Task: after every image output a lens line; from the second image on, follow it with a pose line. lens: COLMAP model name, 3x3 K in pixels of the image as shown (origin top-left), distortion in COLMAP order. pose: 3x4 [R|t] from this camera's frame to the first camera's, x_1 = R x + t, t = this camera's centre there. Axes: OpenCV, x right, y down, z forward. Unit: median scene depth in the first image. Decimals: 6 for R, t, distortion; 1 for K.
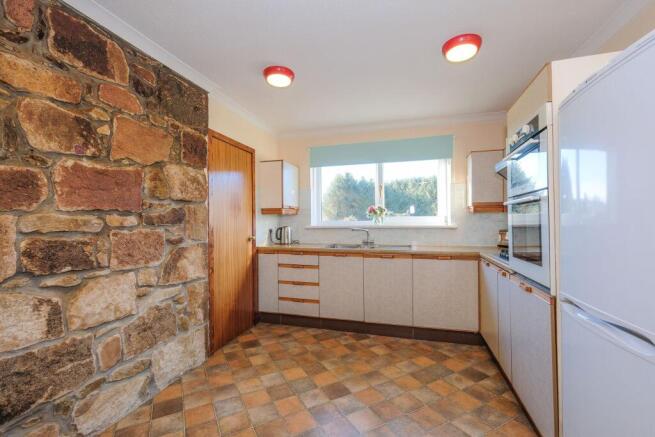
lens RADIAL K [[286.0, 0, 329.3], [0, 286.0, 220.3], [0, 0, 1]] dist [-0.002129, -0.000012]
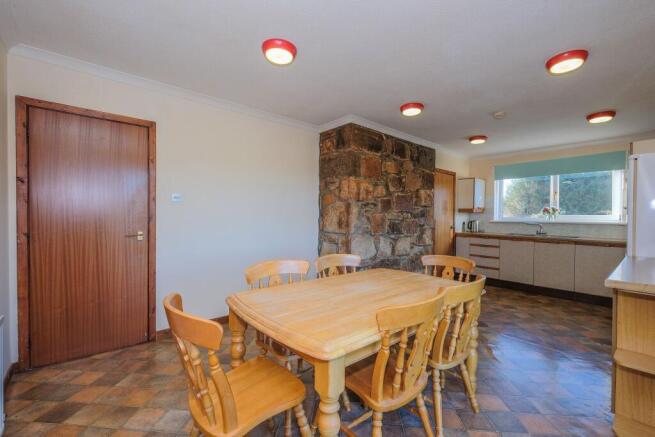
lens RADIAL K [[286.0, 0, 329.3], [0, 286.0, 220.3], [0, 0, 1]] dist [-0.002129, -0.000012]
pose [[0.838901, 0.025146, -0.543703, 0.030959], [-0.015305, 0.999627, 0.022618, -0.001863], [0.544069, -0.010653, 0.838973, -0.879200]]
